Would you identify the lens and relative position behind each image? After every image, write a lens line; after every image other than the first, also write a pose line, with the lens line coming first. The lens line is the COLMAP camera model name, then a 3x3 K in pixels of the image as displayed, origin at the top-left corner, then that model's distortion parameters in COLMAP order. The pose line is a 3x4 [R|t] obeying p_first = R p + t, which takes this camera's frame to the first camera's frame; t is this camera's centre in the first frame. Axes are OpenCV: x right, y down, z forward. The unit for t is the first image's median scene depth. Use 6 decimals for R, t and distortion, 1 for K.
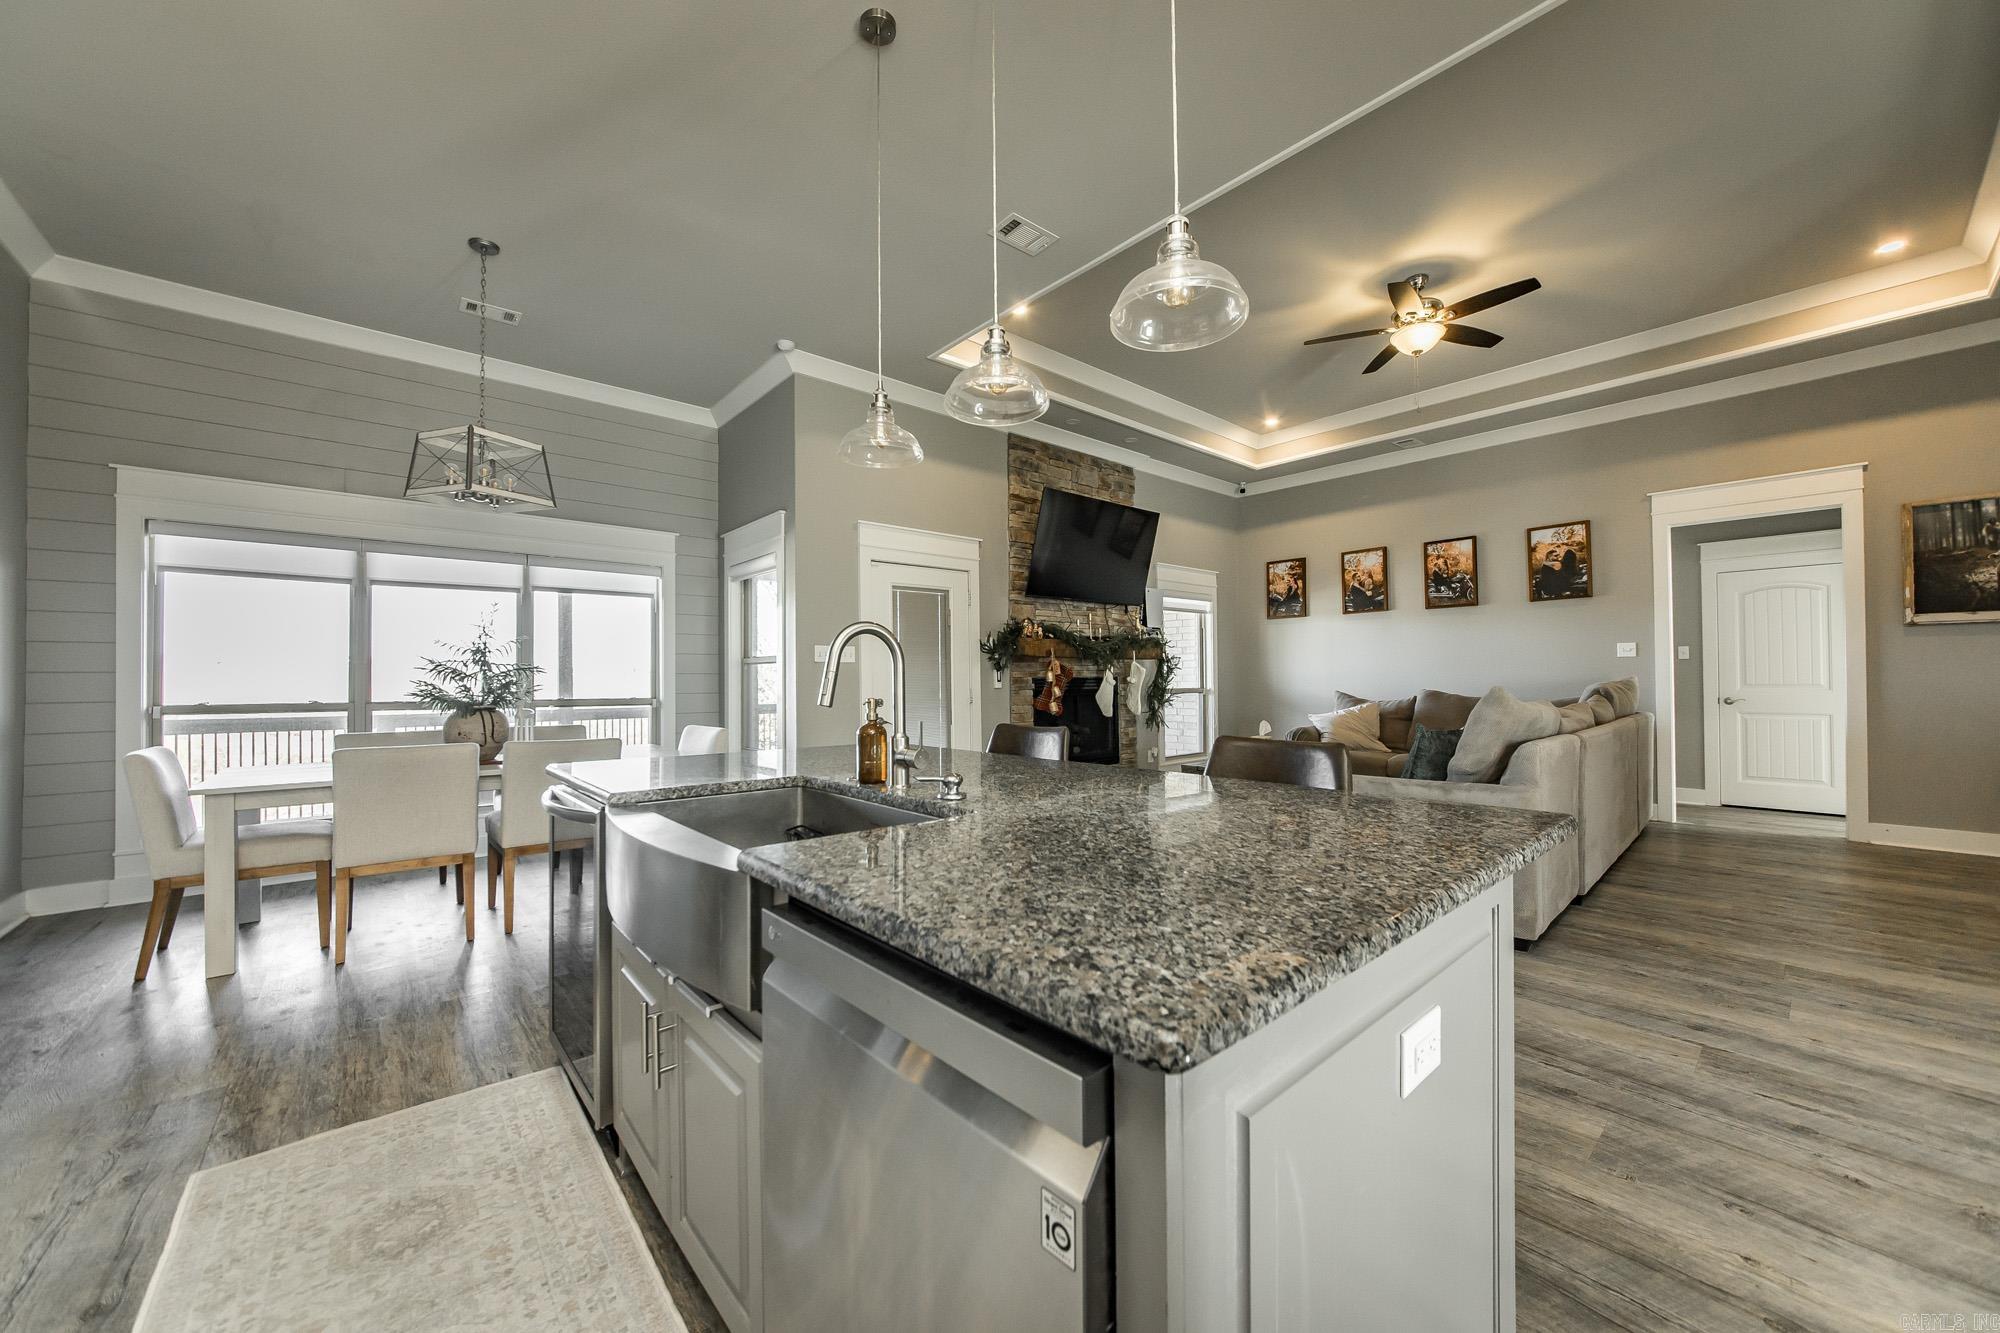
lens RADIAL K [[733.8, 0, 999.6], [0, 733.8, 672.9], [0, 0, 1]] dist [-0.020353, 0.005016]
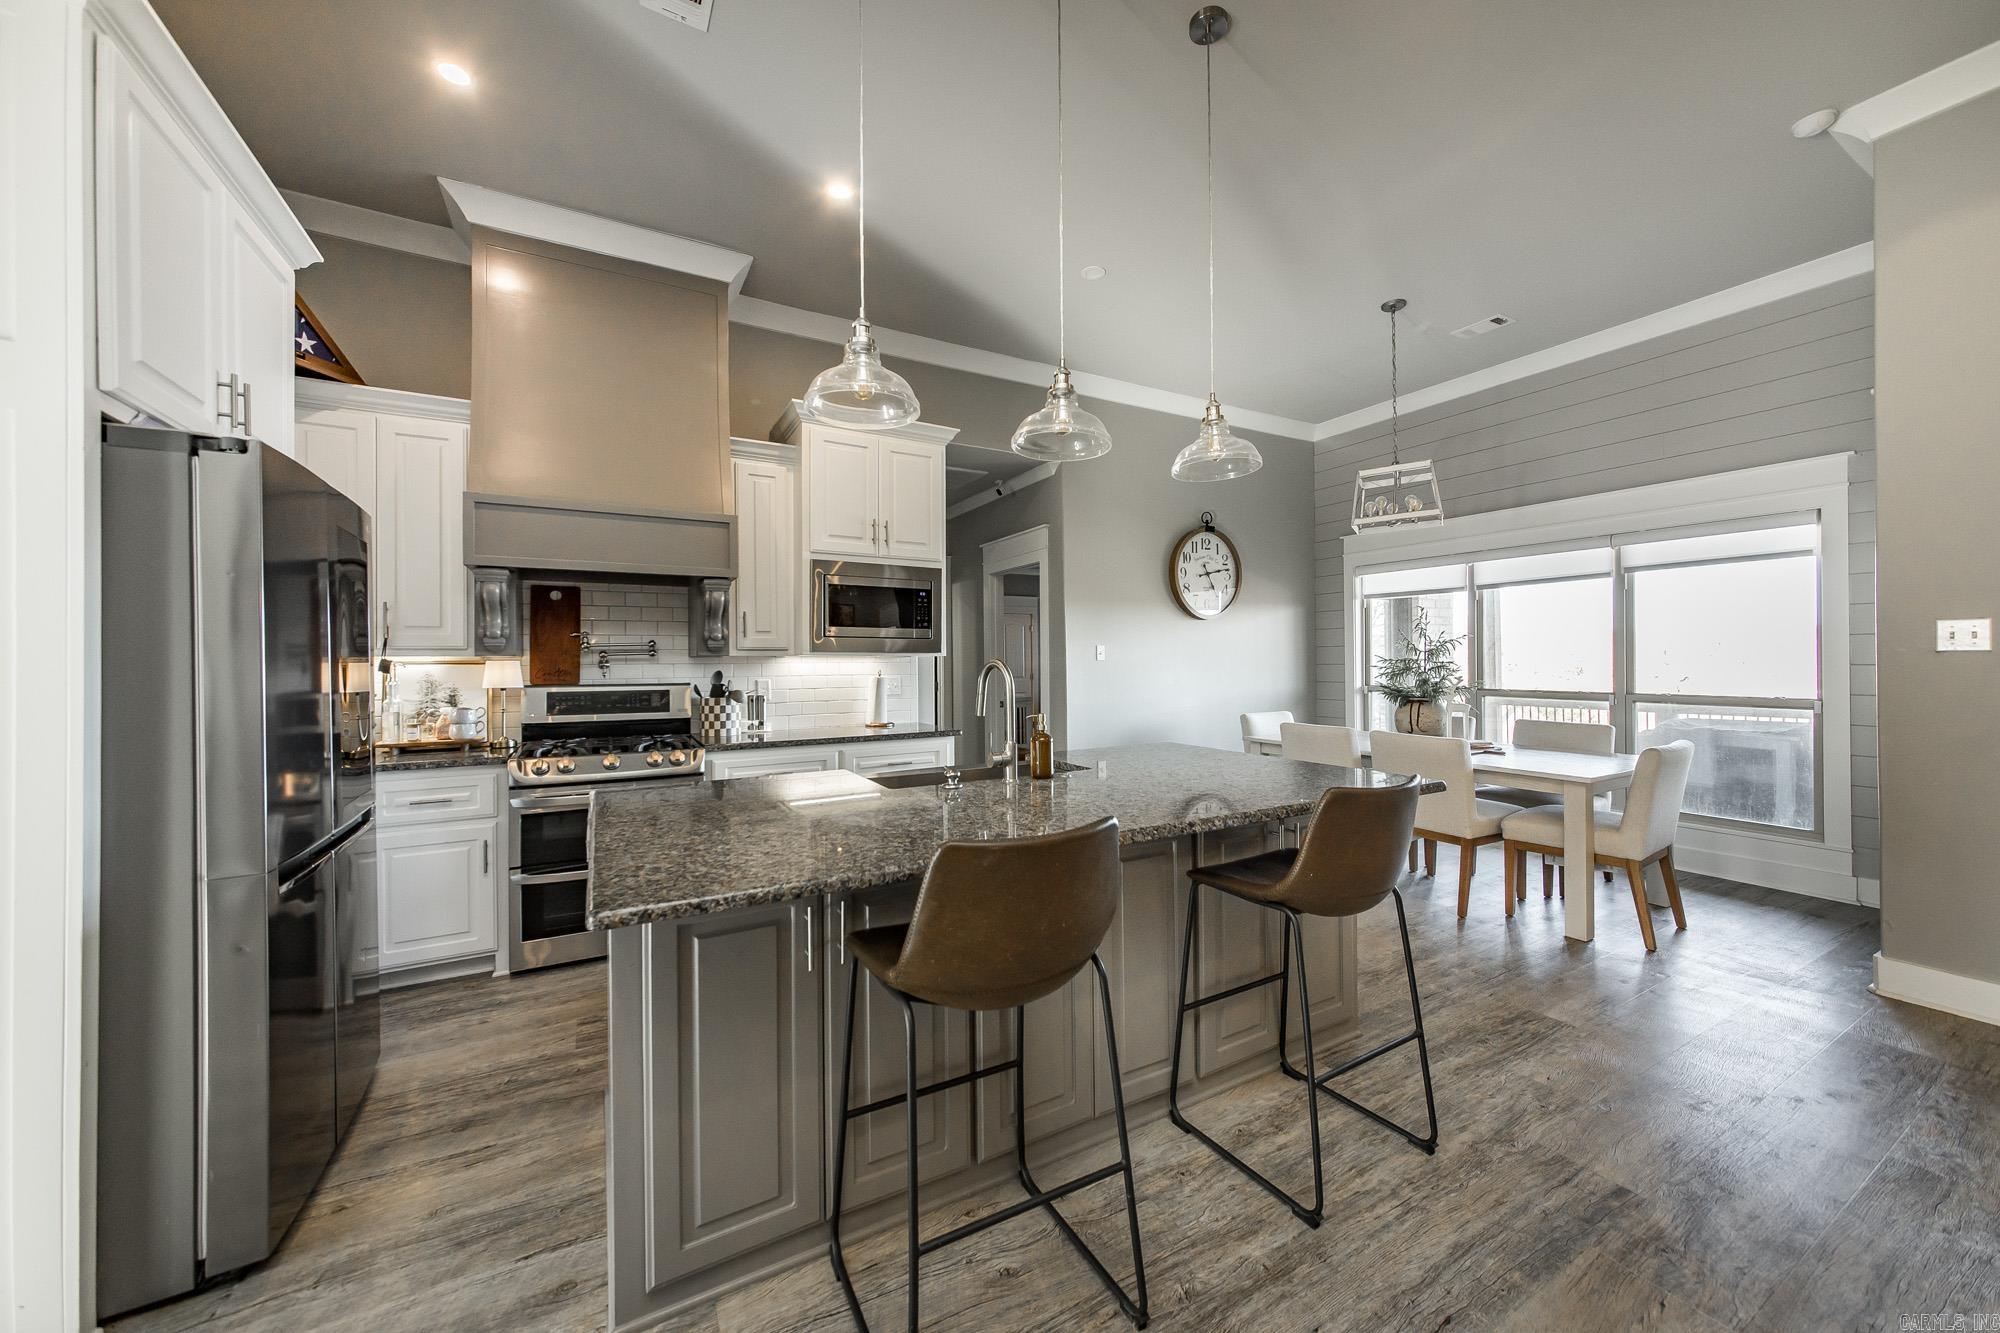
lens RADIAL K [[711.6, 0, 993.2], [0, 711.6, 664.1], [0, 0, 1]] dist [-0.001053, 0.000106]
pose [[-0.213984, 0.013298, -0.976747, 0.313899], [0.021361, 0.999732, 0.008931, -0.019754], [0.976604, -0.018953, -0.214210, 0.344436]]
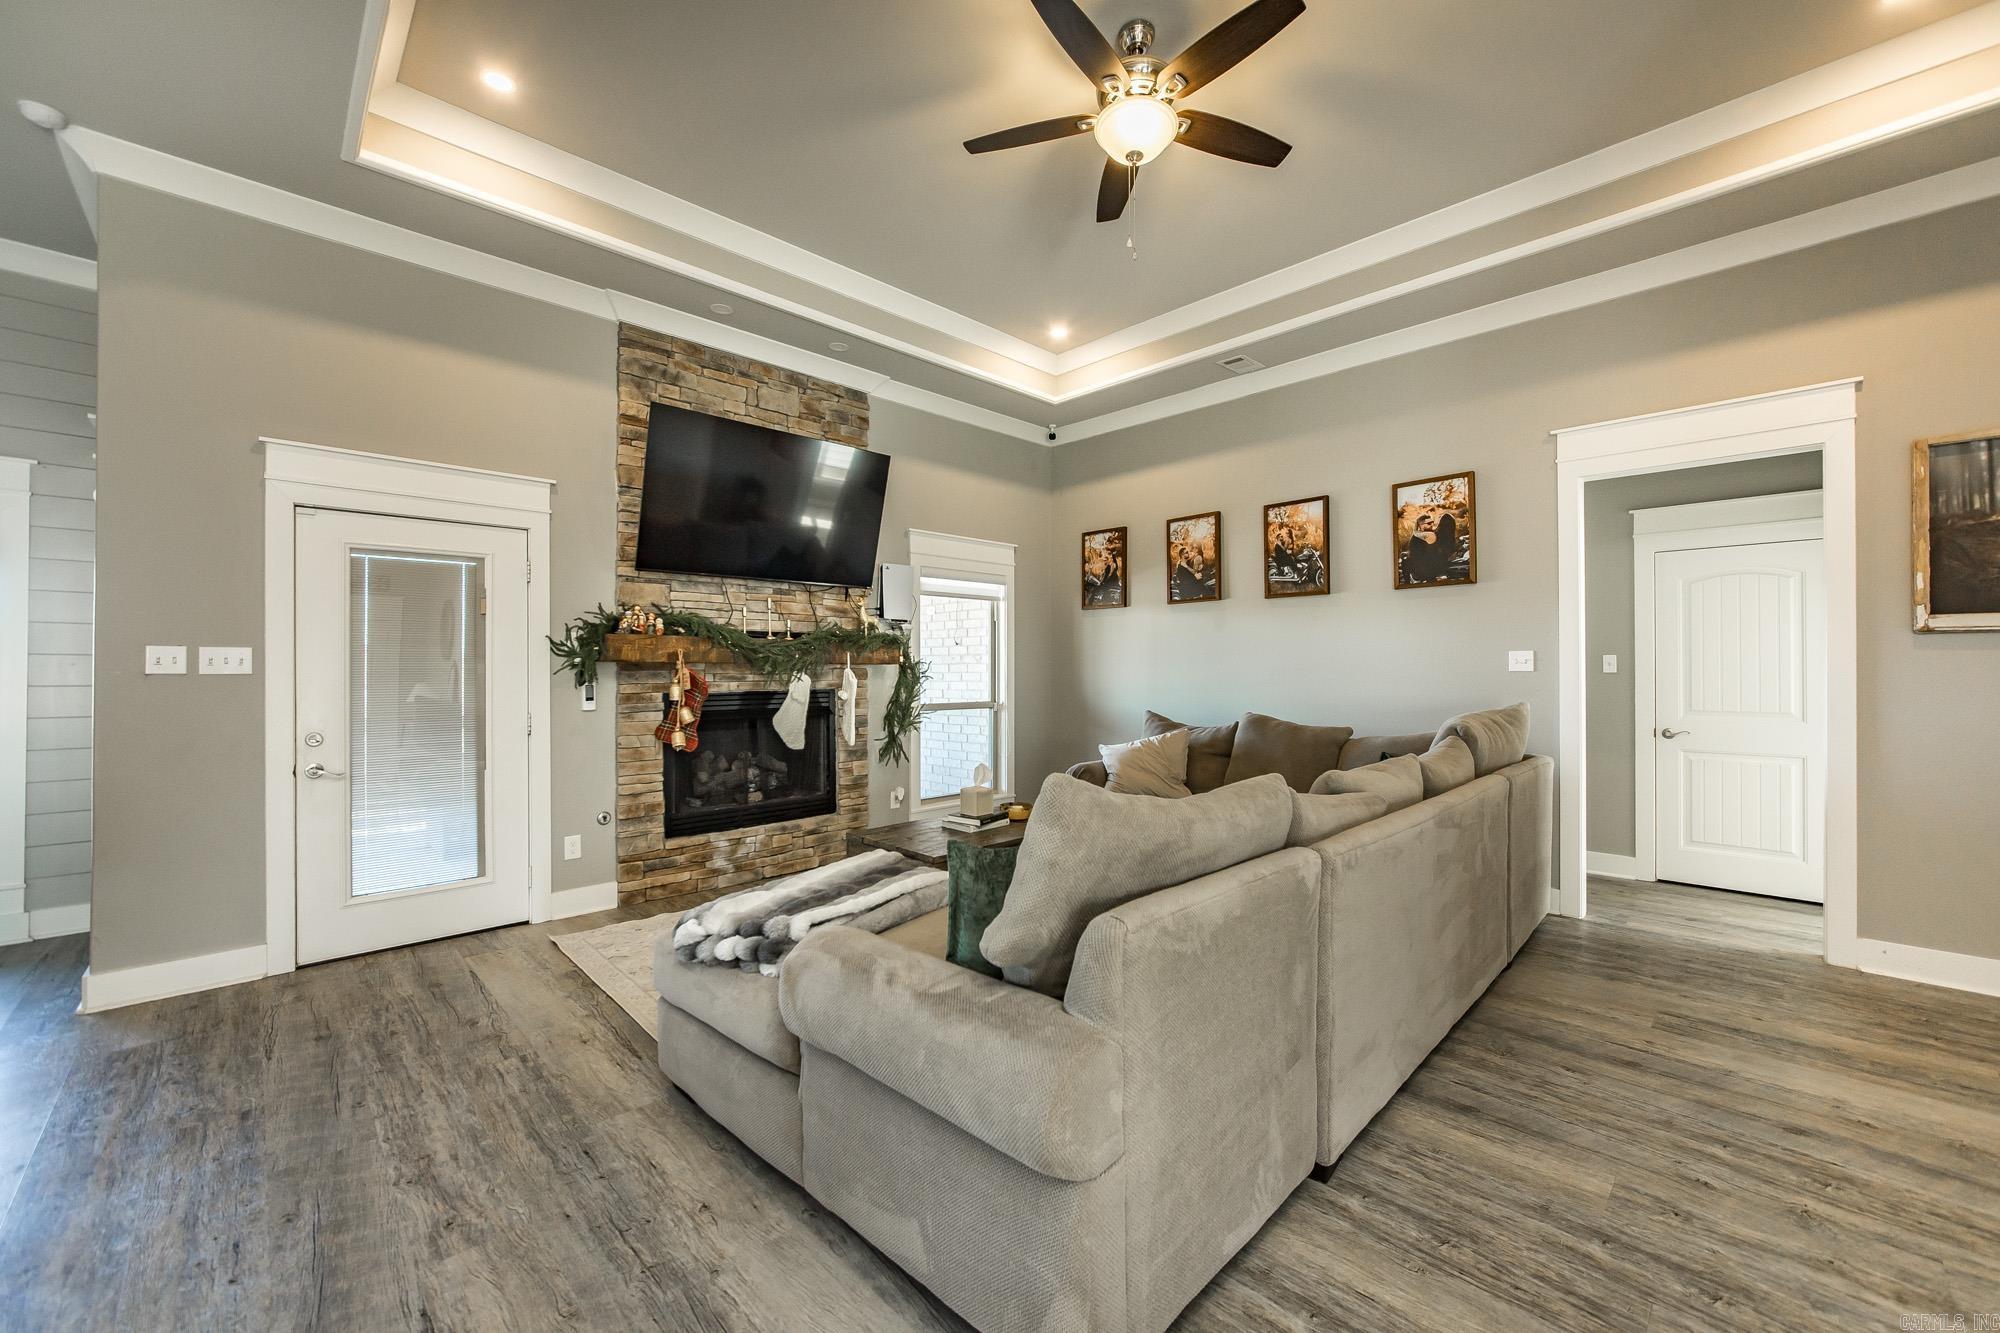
lens RADIAL K [[788.0, 0, 1000.0], [0, 788.0, 666.5], [0, 0, 1]] dist [-0.006026, -0.000013]
pose [[0.998330, 0.009131, 0.057050, 0.309615], [-0.009340, 0.999951, 0.003409, -0.023021], [-0.057017, -0.003936, 0.998365, 0.267866]]
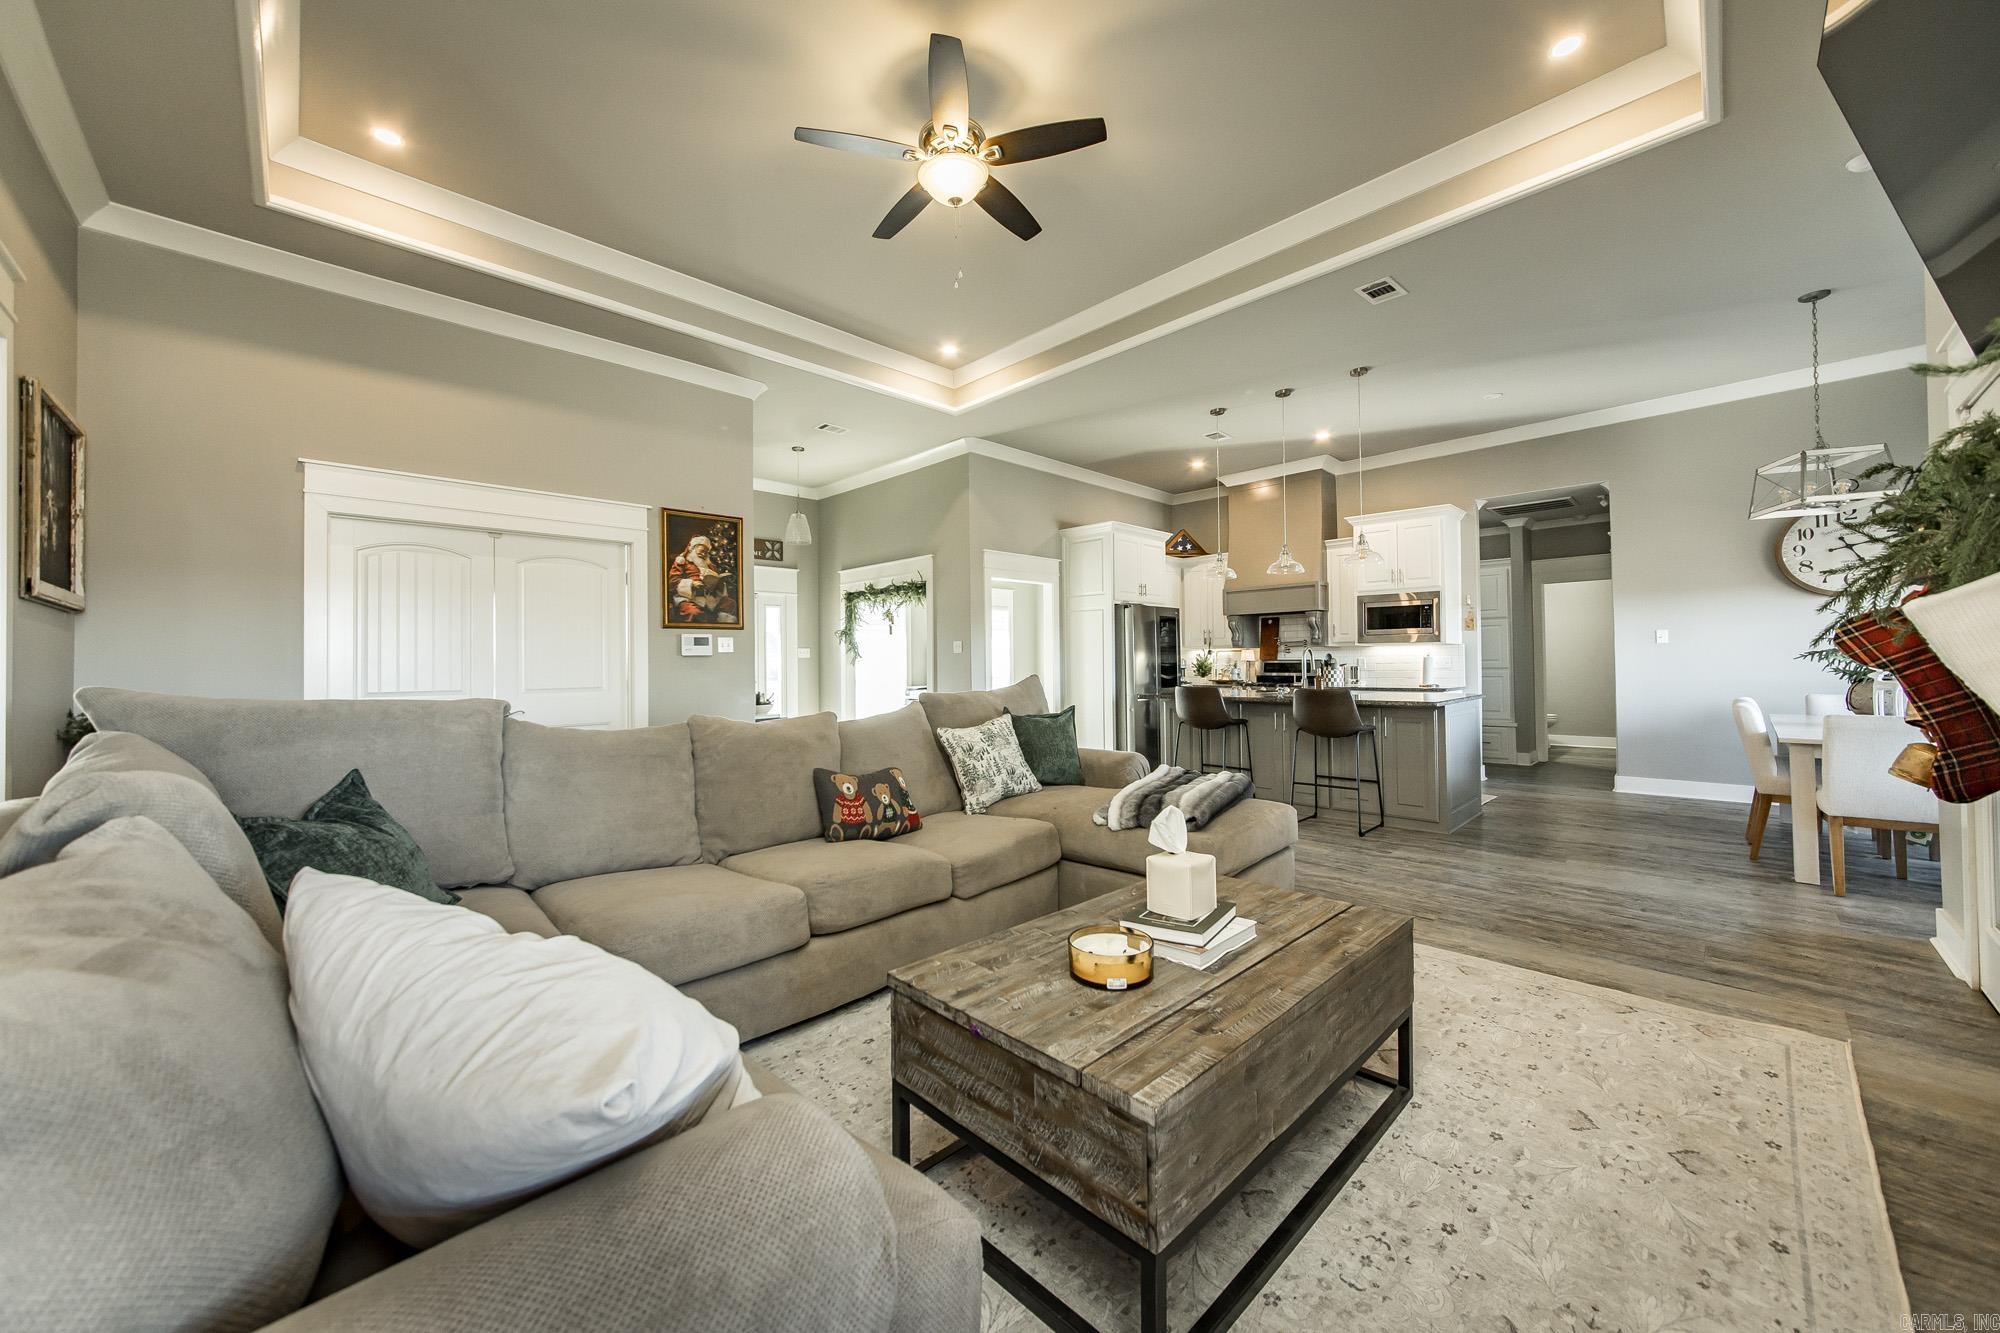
lens RADIAL K [[733.1, 0, 1003.4], [0, 733.1, 653.5], [0, 0, 1]] dist [-0.003983, 0.000129]
pose [[-0.997700, 0.019701, -0.064864, 0.417069], [0.021341, 0.999467, -0.024691, 0.005371], [0.064343, -0.026018, -0.997589, 1.207567]]
